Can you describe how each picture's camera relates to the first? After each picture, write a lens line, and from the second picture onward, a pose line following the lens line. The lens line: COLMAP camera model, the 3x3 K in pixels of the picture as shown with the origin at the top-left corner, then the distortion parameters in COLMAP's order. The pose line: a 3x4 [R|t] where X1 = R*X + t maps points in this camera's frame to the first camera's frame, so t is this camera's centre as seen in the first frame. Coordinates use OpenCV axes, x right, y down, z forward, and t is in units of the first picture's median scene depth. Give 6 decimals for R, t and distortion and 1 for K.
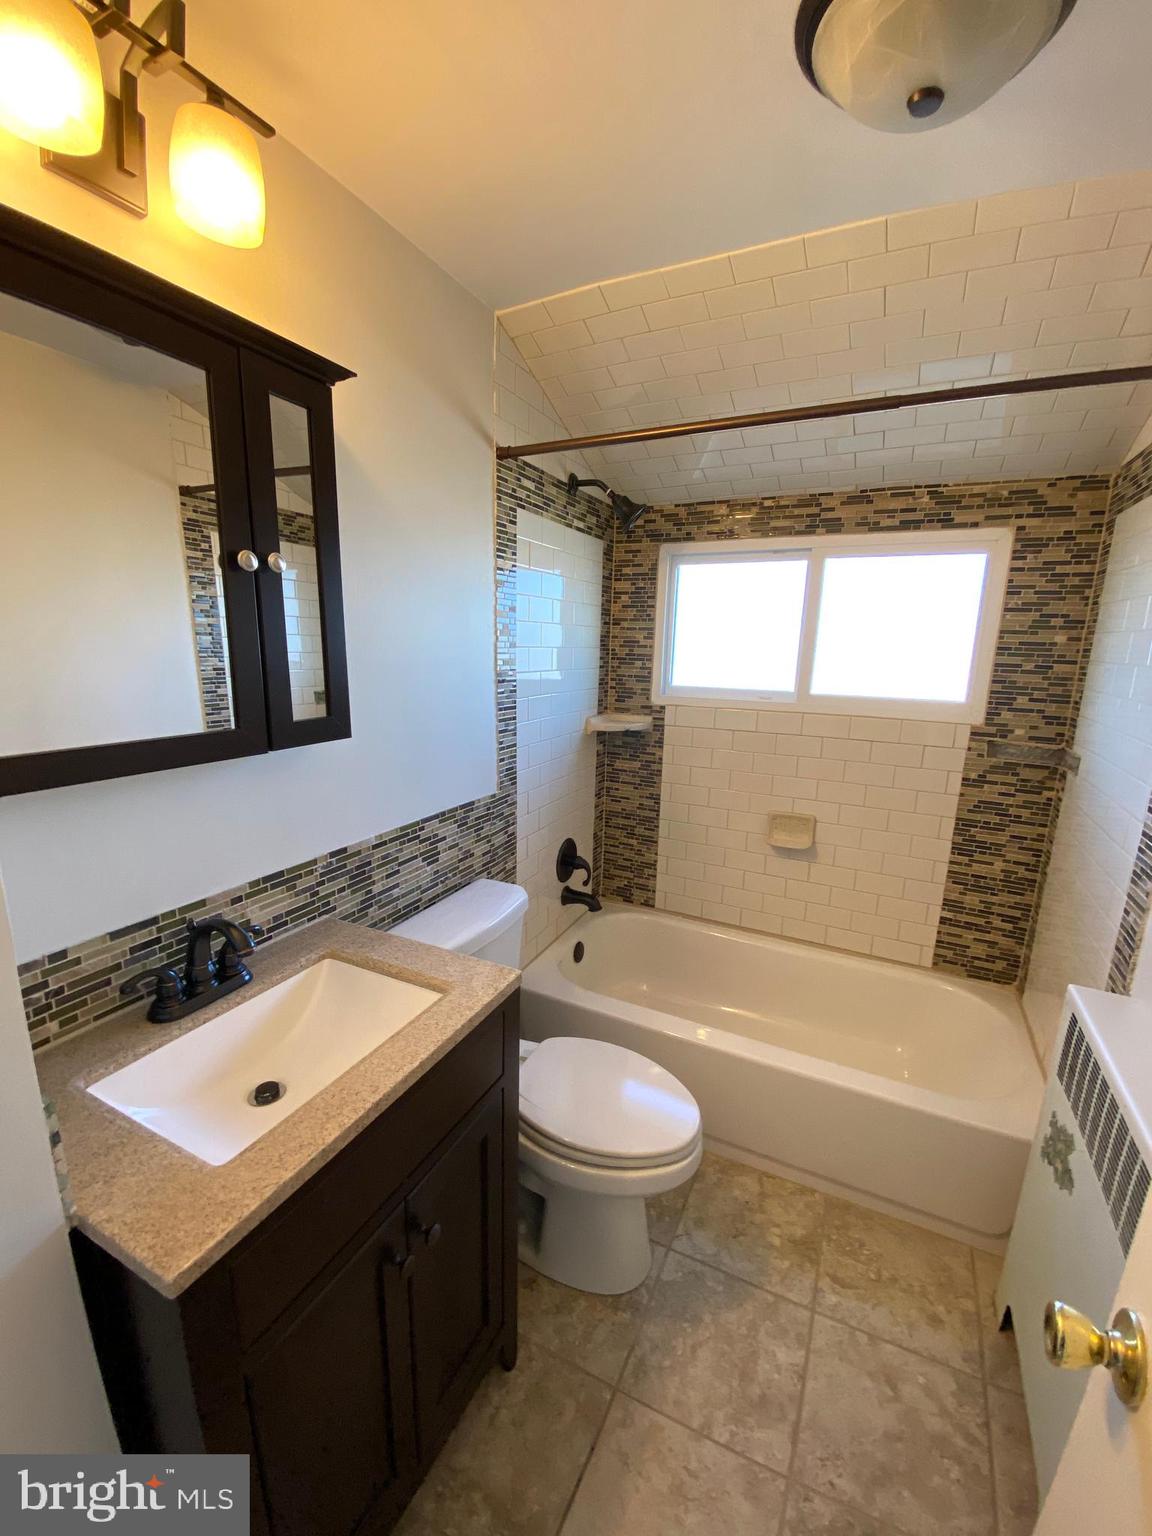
lens RADIAL K [[613.4, 0, 576.0], [0, 613.4, 768.0], [0, 0, 1]] dist [0.030419, -0.027018]
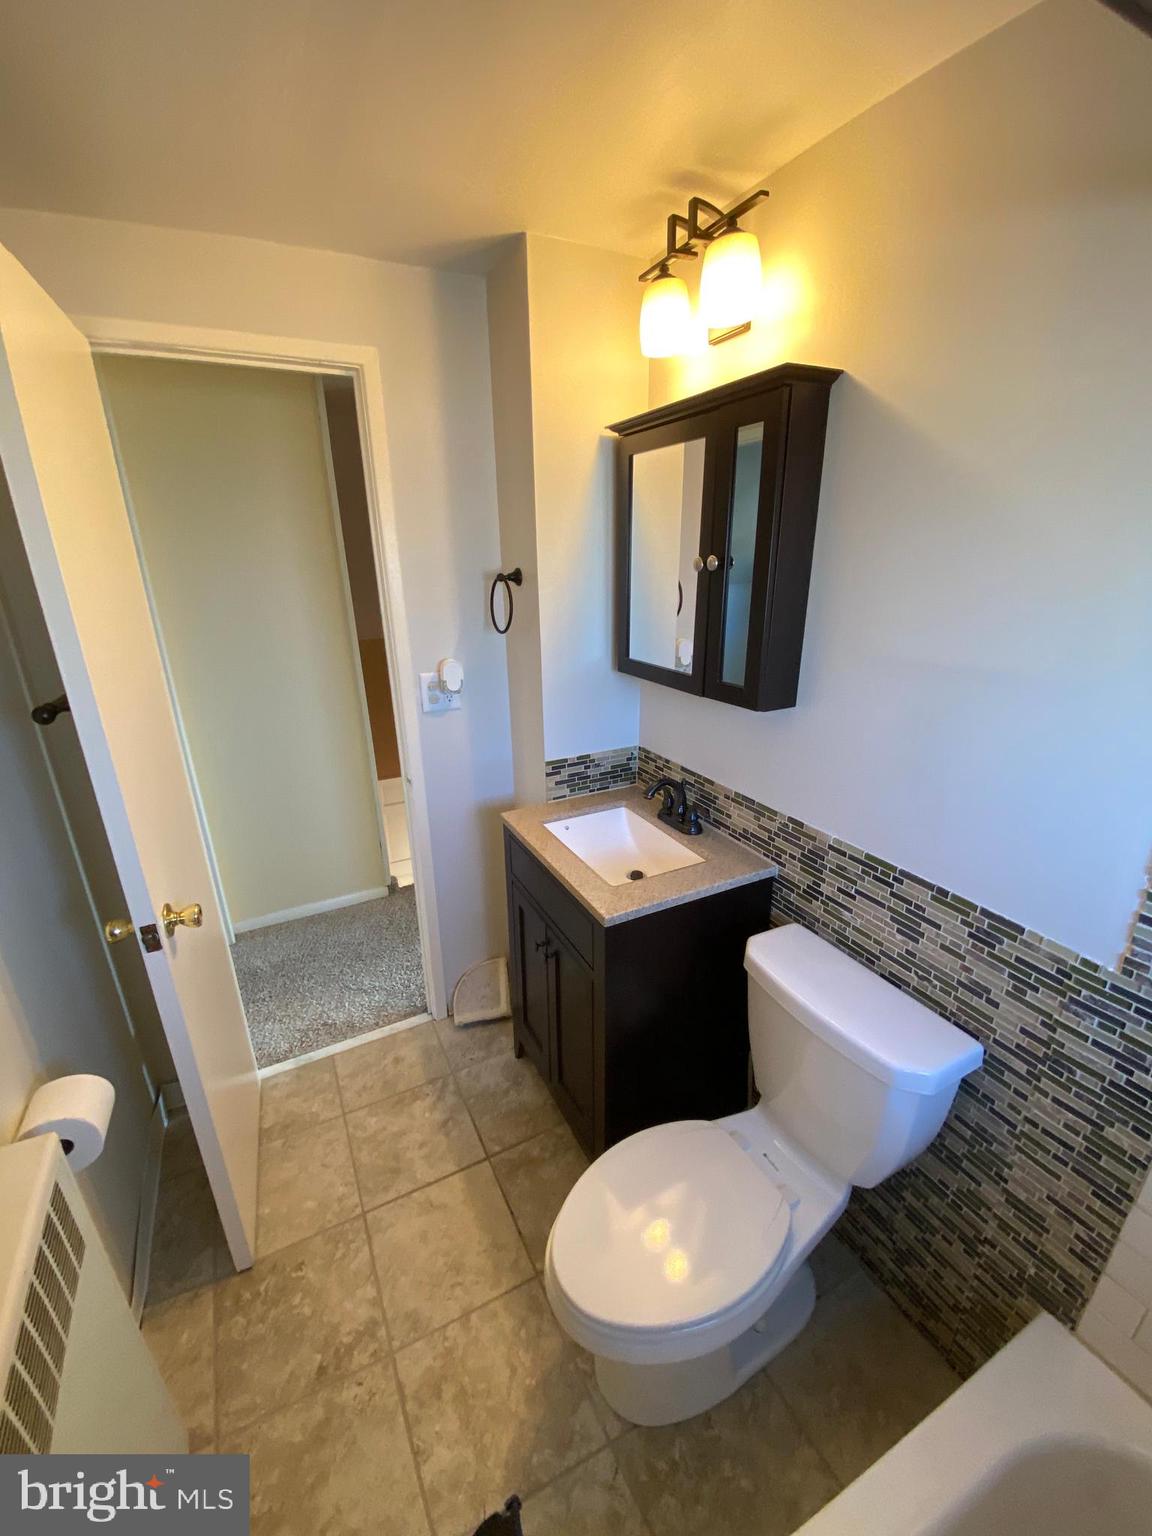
lens RADIAL K [[621.1, 0, 583.3], [0, 621.1, 770.4], [0, 0, 1]] dist [0.020426, -0.021699]
pose [[-0.598767, 0.249483, -0.761076, 0.567373], [-0.156219, 0.895618, 0.416490, -0.300562], [0.785540, 0.368275, -0.497293, 1.088422]]
